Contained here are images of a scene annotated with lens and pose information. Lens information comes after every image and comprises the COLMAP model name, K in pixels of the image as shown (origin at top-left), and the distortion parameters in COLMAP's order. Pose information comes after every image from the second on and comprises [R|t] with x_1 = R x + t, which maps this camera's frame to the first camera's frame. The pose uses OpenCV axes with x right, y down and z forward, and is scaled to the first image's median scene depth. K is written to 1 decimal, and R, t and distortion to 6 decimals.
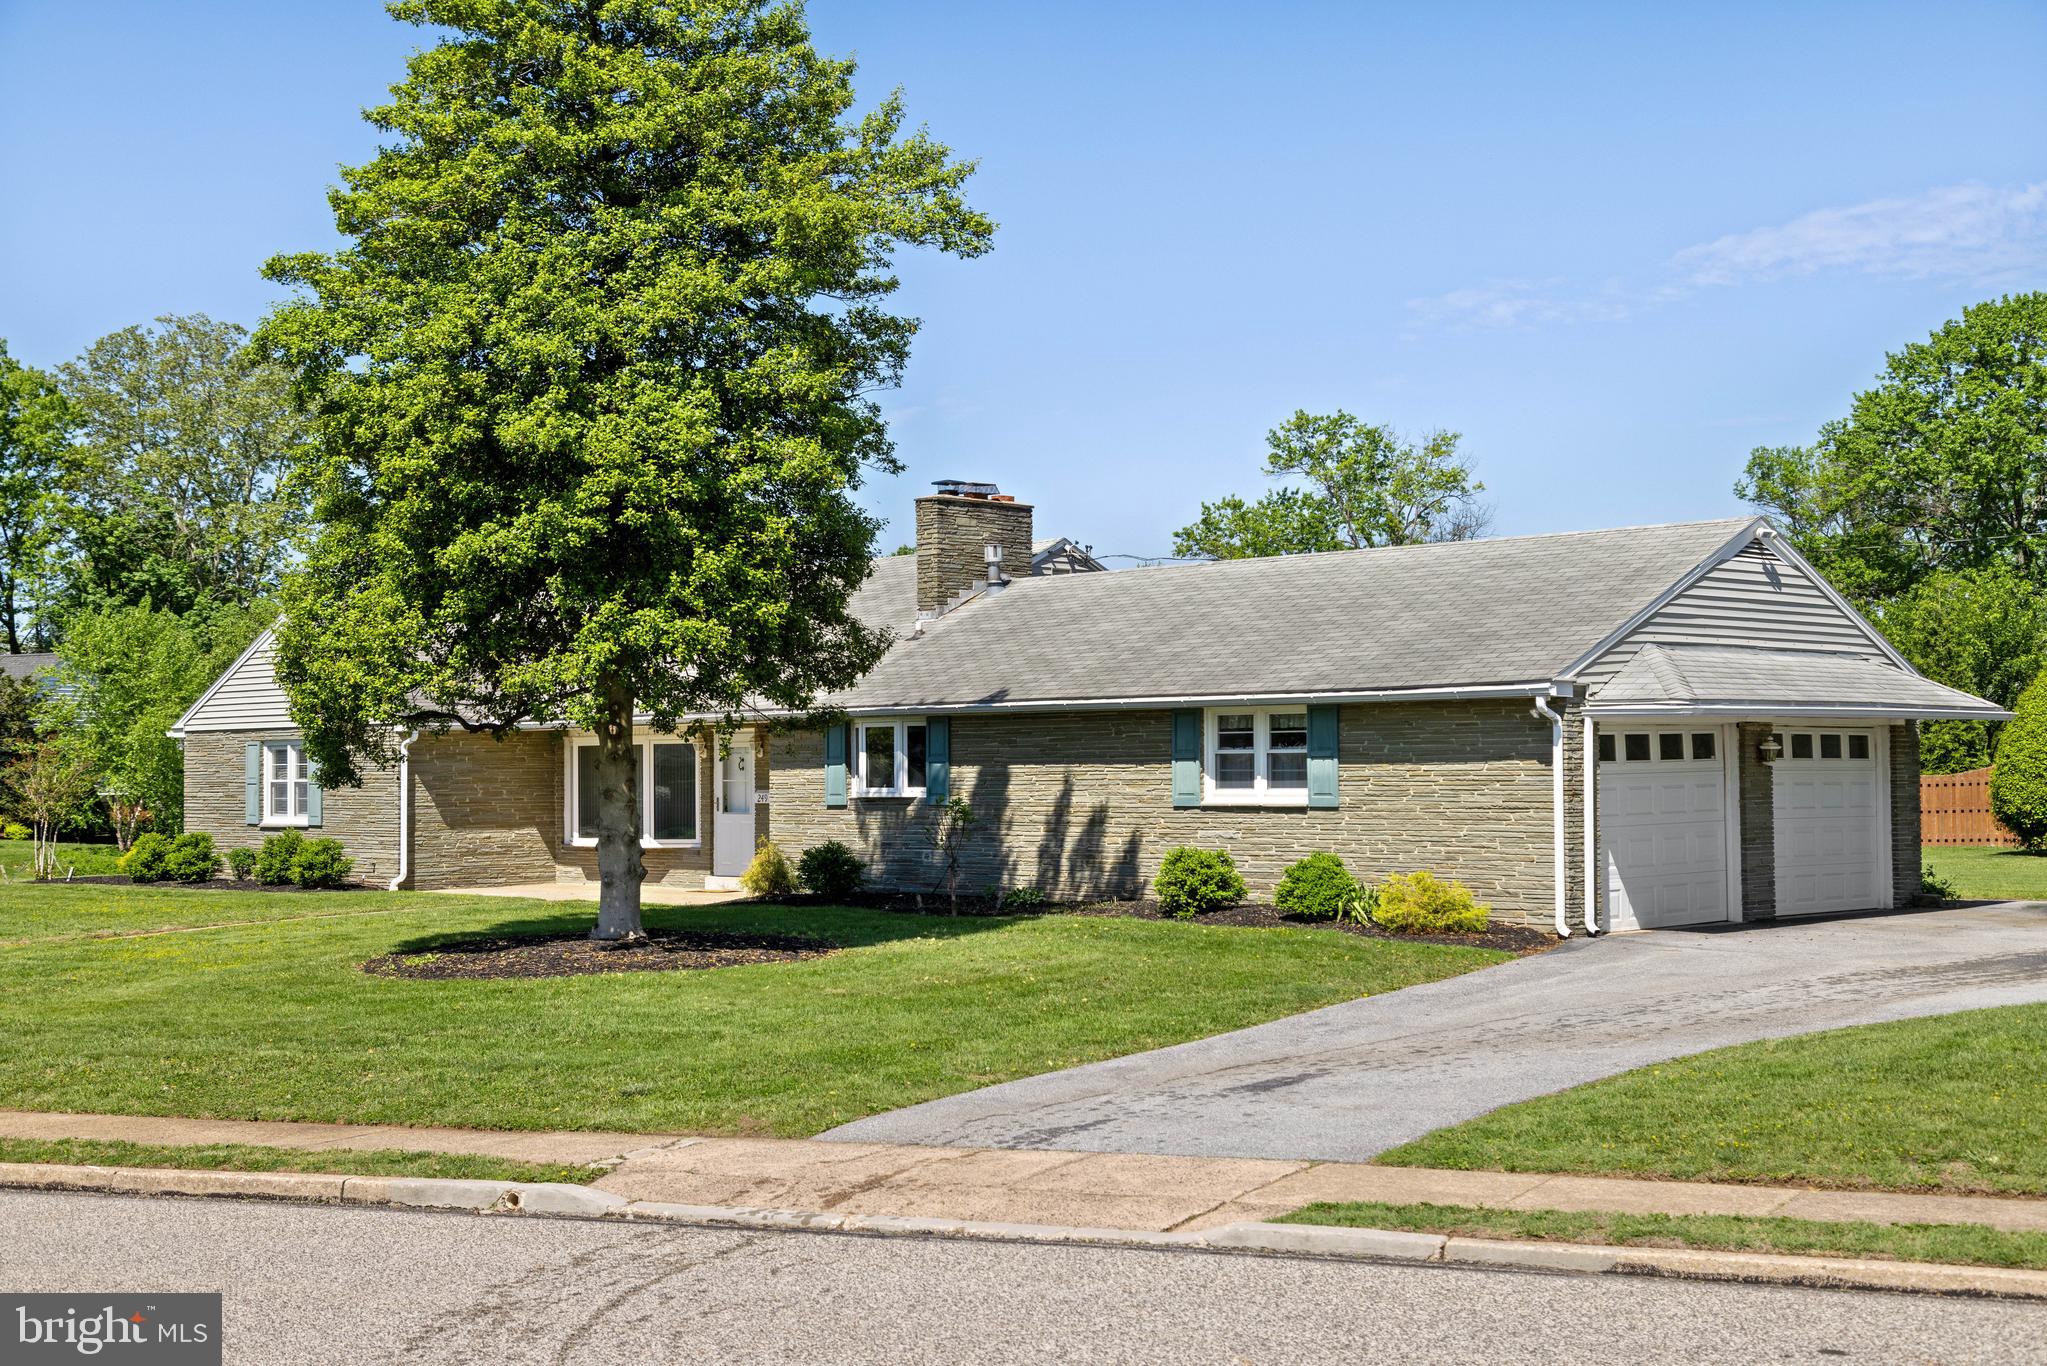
lens RADIAL K [[2574.9, 0, 1023.5], [0, 2574.9, 683.0], [0, 0, 1]] dist [0.022208, 0.000519]
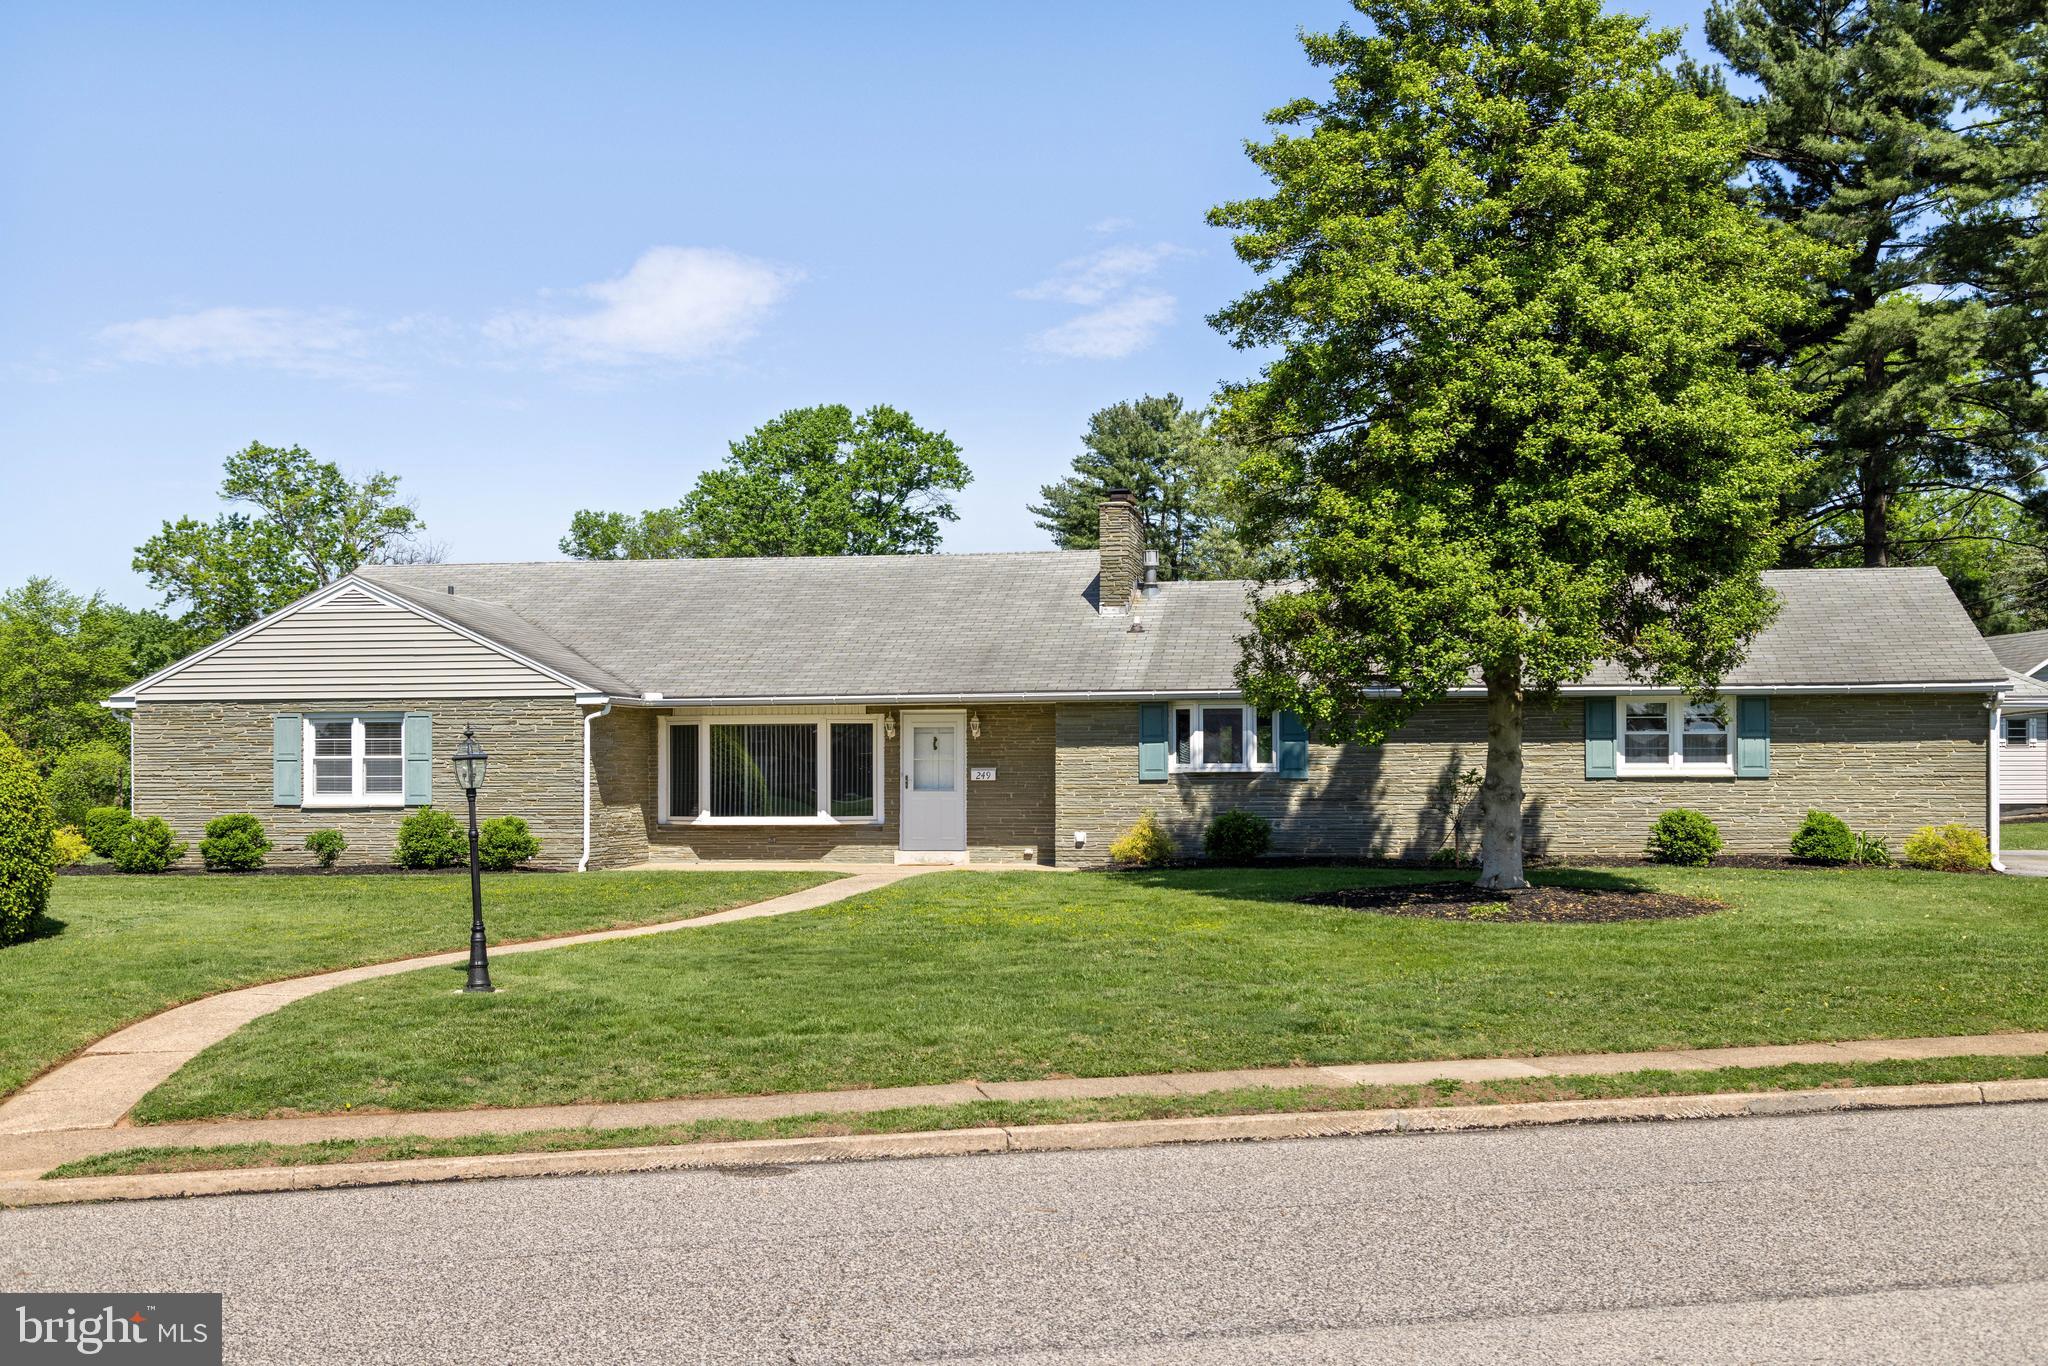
lens RADIAL K [[2227.9, 0, 1024.0], [0, 2227.9, 683.0], [0, 0, 1]] dist [0.048206, 0.010939]
pose [[0.810944, 0.032336, 0.584229, -0.678656], [-0.023245, 0.999464, -0.023052, 0.029889], [-0.584662, 0.005114, 0.811261, 0.267669]]
